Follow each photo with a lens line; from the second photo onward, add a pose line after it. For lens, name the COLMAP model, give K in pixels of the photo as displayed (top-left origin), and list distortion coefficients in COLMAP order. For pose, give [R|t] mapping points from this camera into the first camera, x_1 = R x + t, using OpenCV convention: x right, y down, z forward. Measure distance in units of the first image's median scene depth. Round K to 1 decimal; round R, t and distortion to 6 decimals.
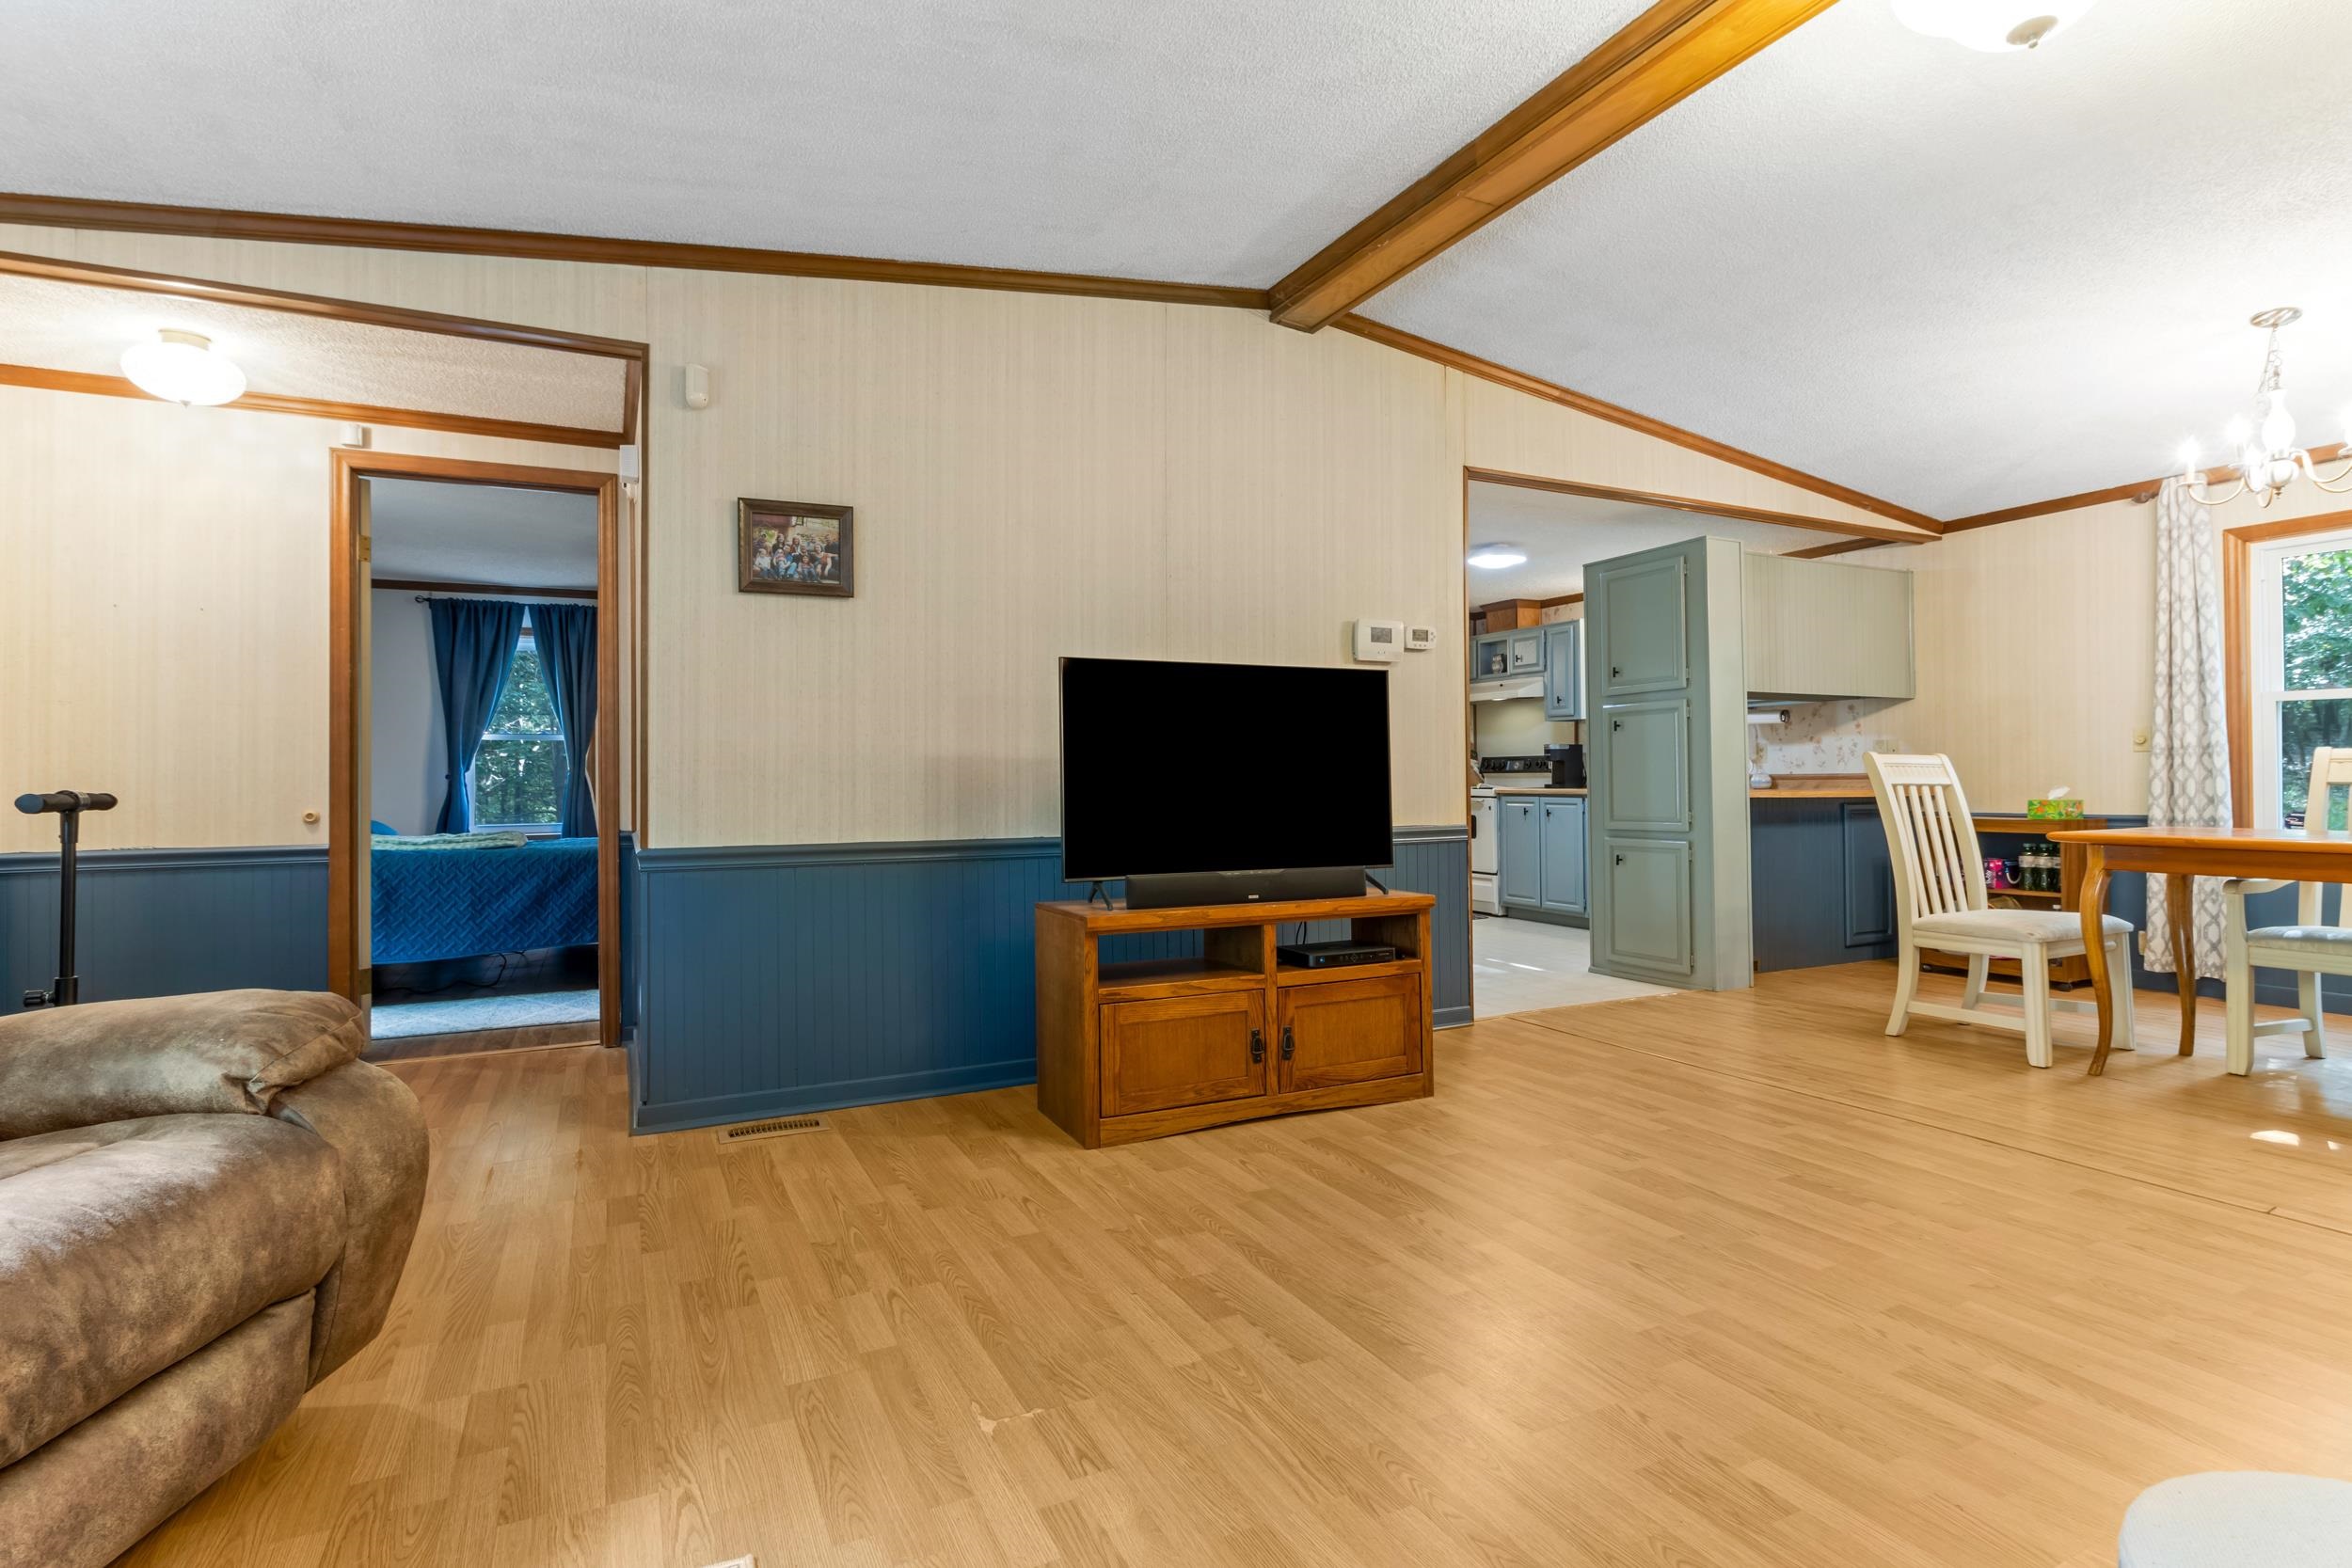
lens RADIAL K [[1119.7, 0, 1179.3], [0, 1119.7, 769.8], [0, 0, 1]] dist [-0.001927, -0.001134]
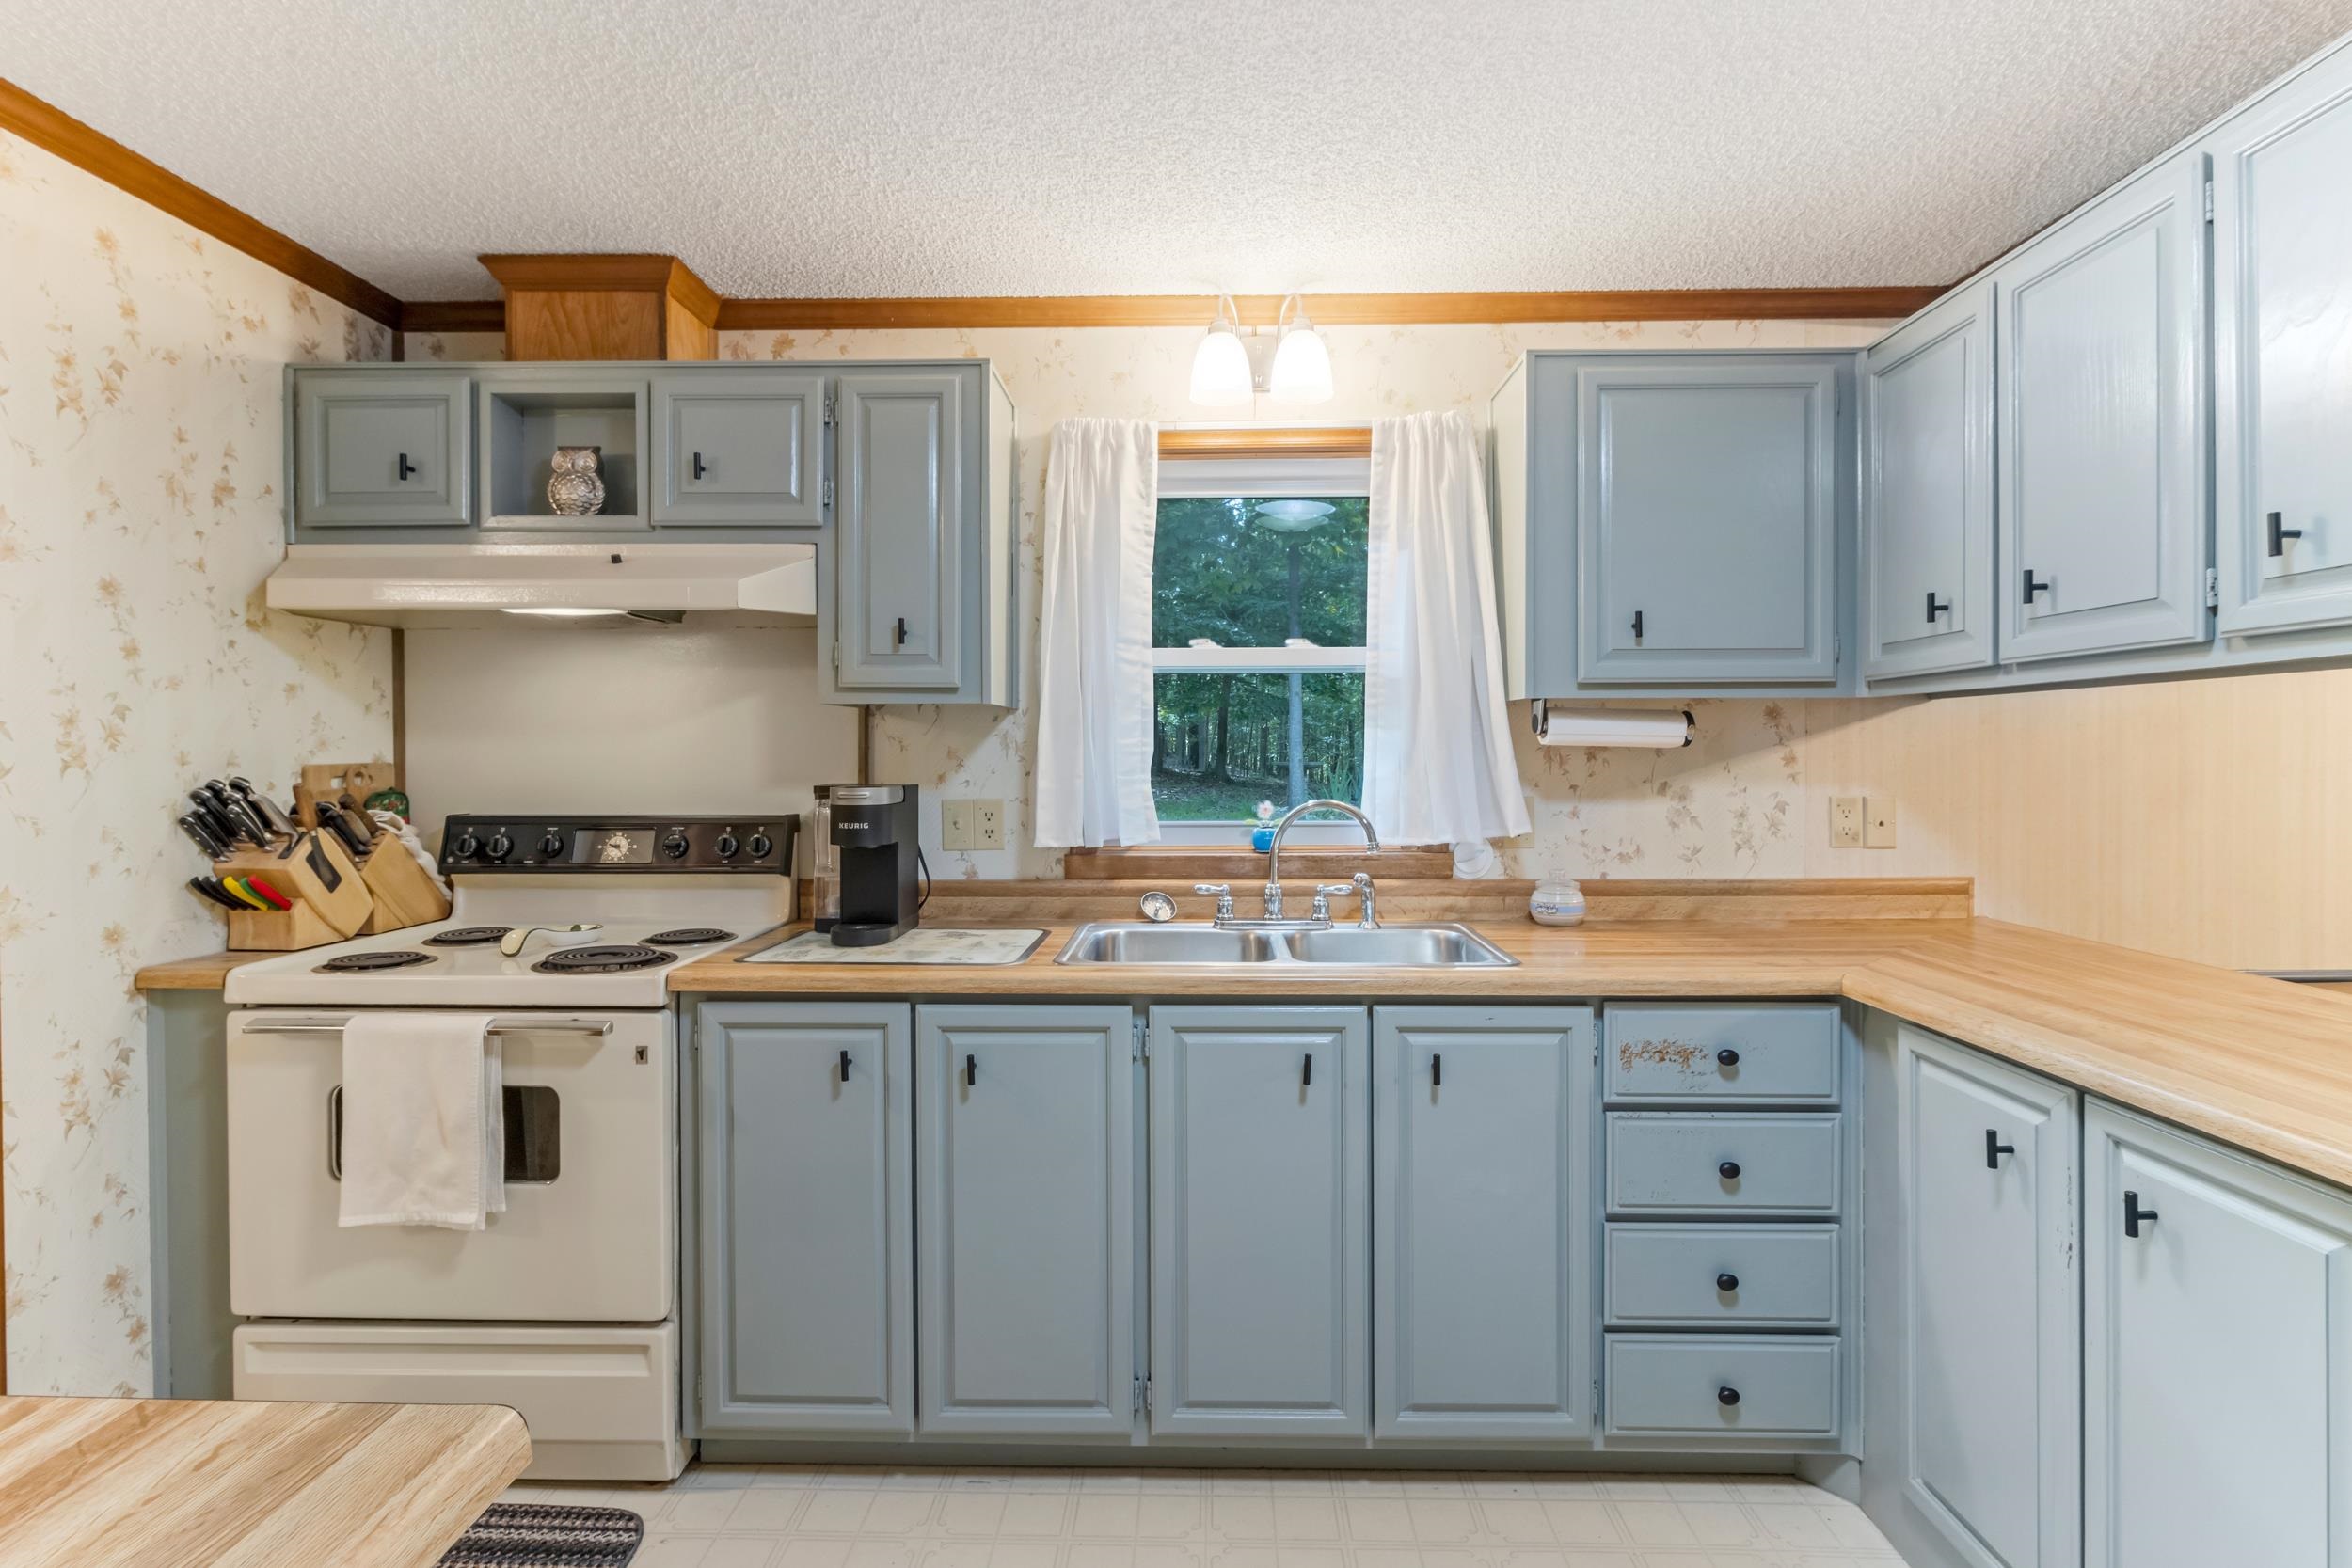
lens RADIAL K [[1119.7, 0, 1182.2], [0, 1119.7, 760.6], [0, 0, 1]] dist [-0.001927, -0.001134]
pose [[0.455278, -0.000965, 0.890349, 0.115561], [-0.005778, 0.999975, 0.004039, -0.030458], [-0.890331, -0.006984, 0.455261, 0.781900]]
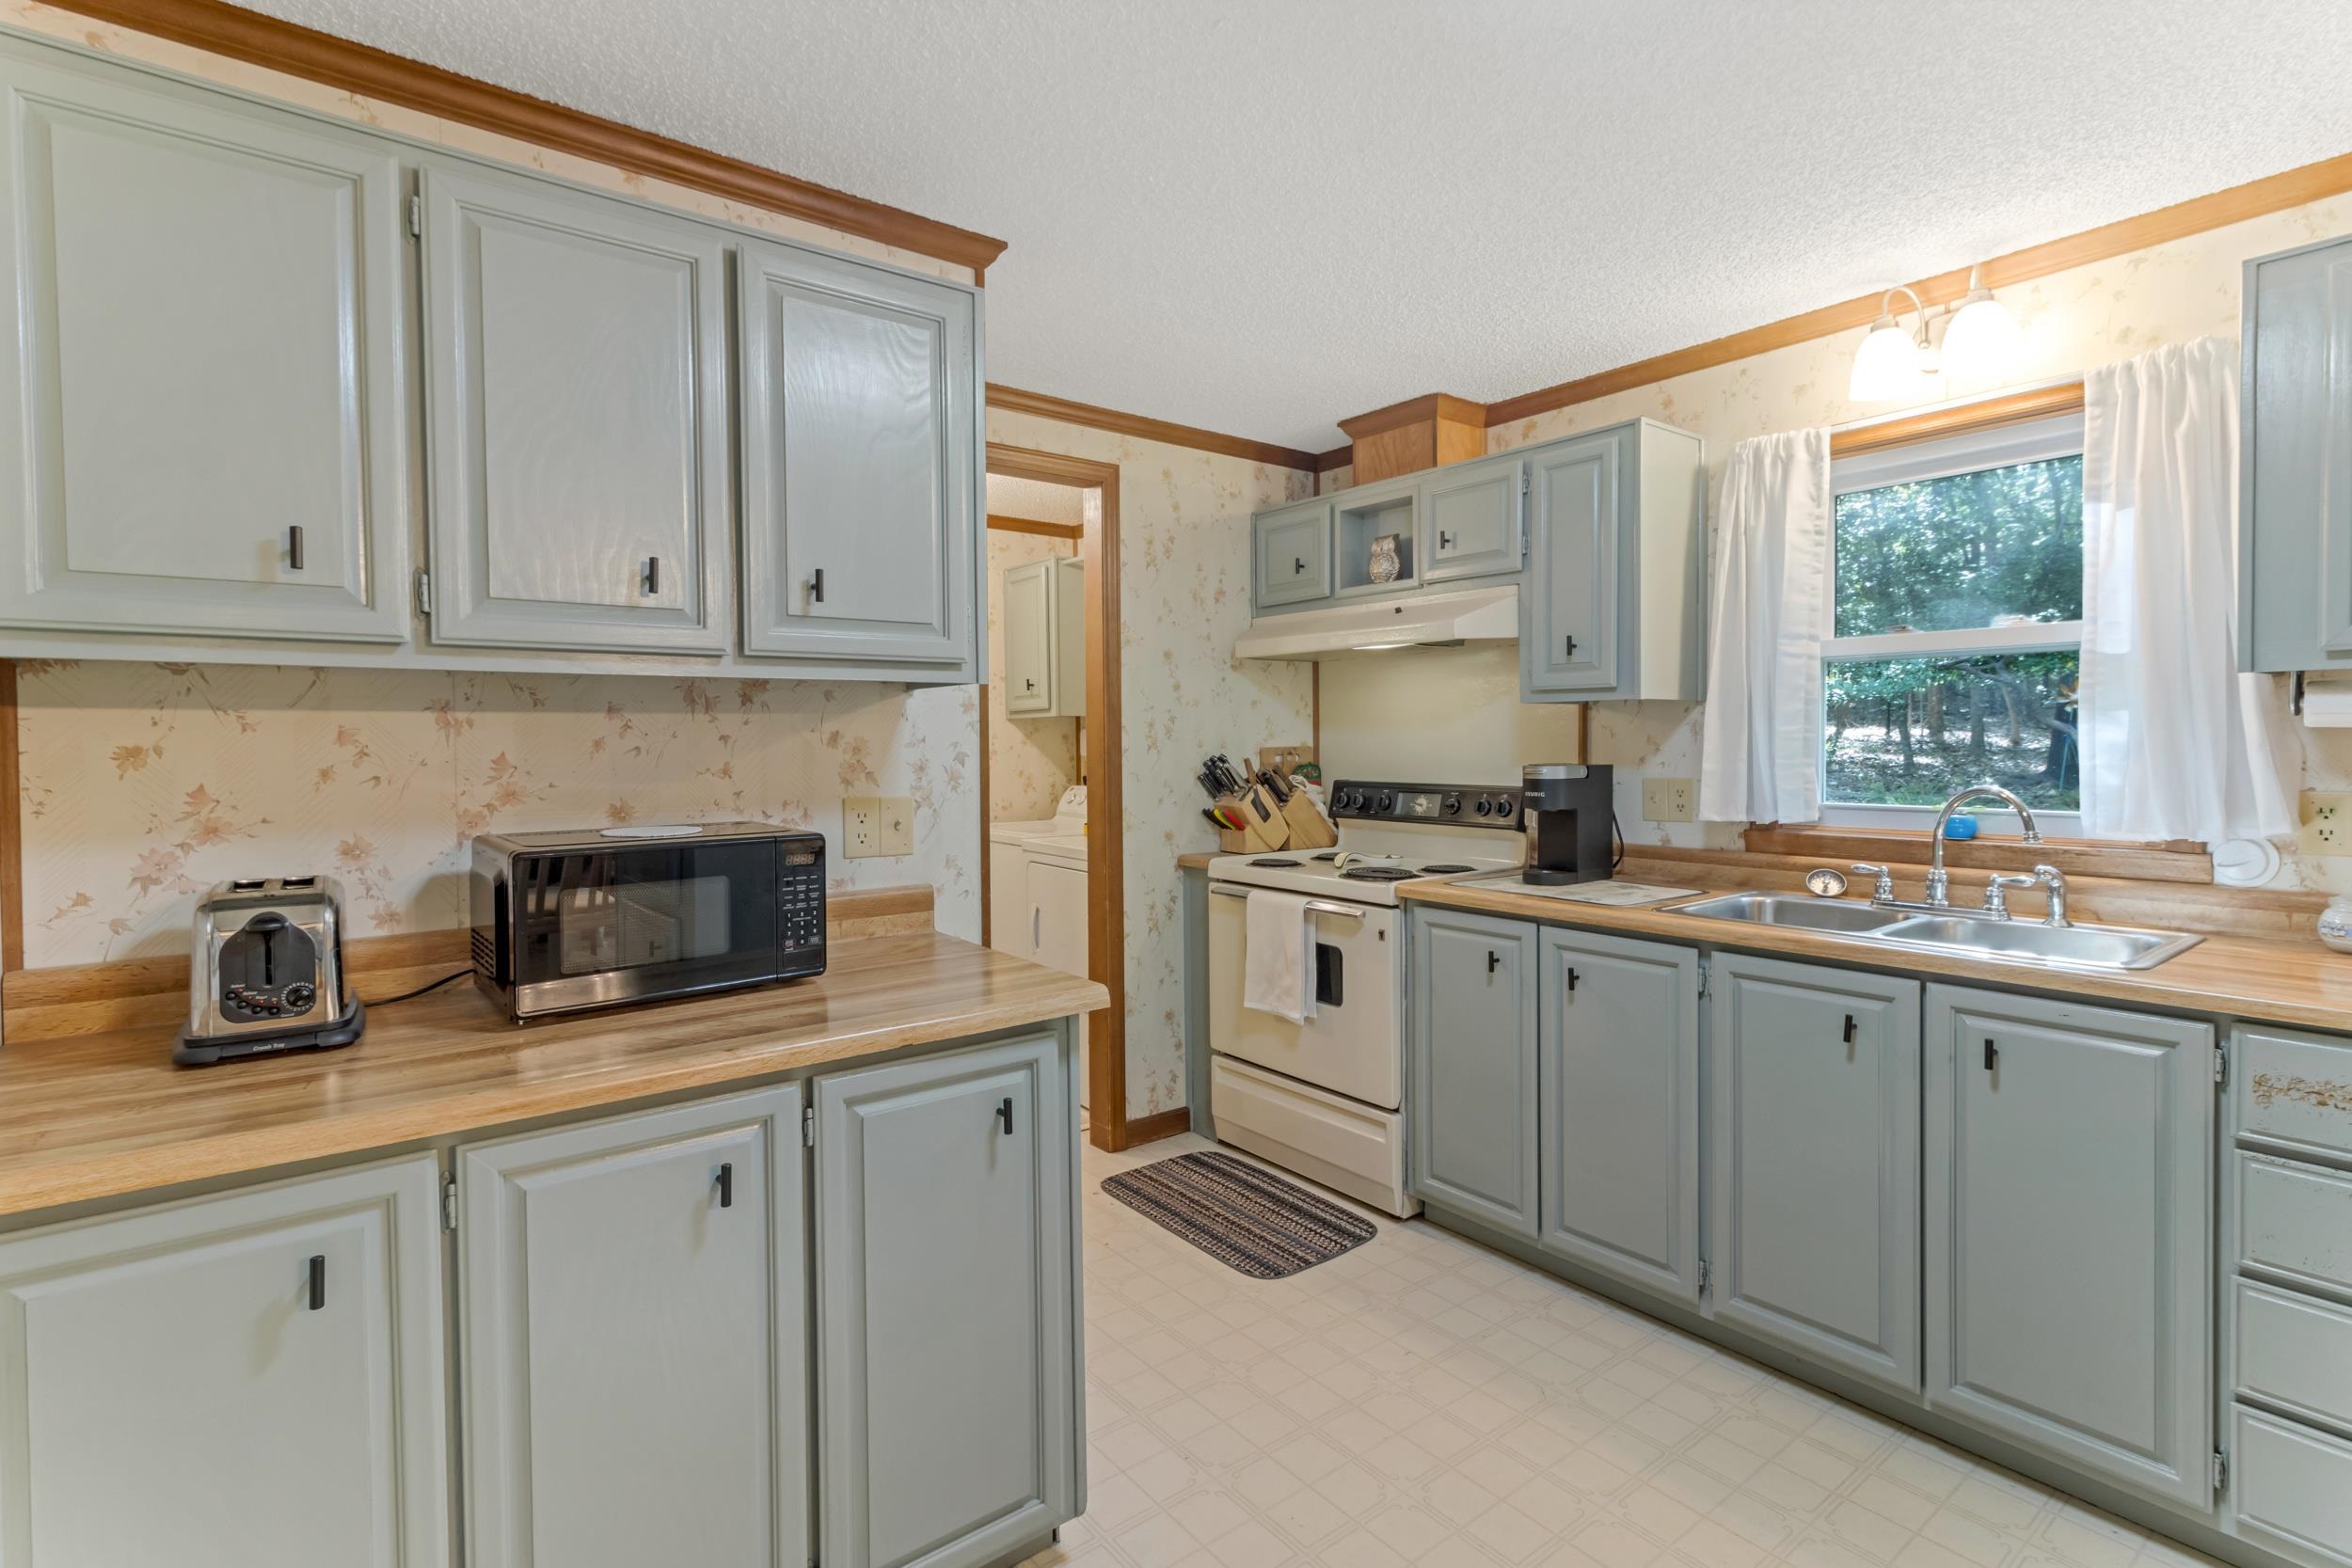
lens RADIAL K [[1119.7, 0, 1183.7], [0, 1119.7, 758.7], [0, 0, 1]] dist [-0.001927, -0.001134]
pose [[0.979040, -0.002370, 0.203652, 0.136038], [-0.001542, 0.999817, 0.019049, -0.031292], [-0.203660, -0.018964, 0.978858, 0.644769]]
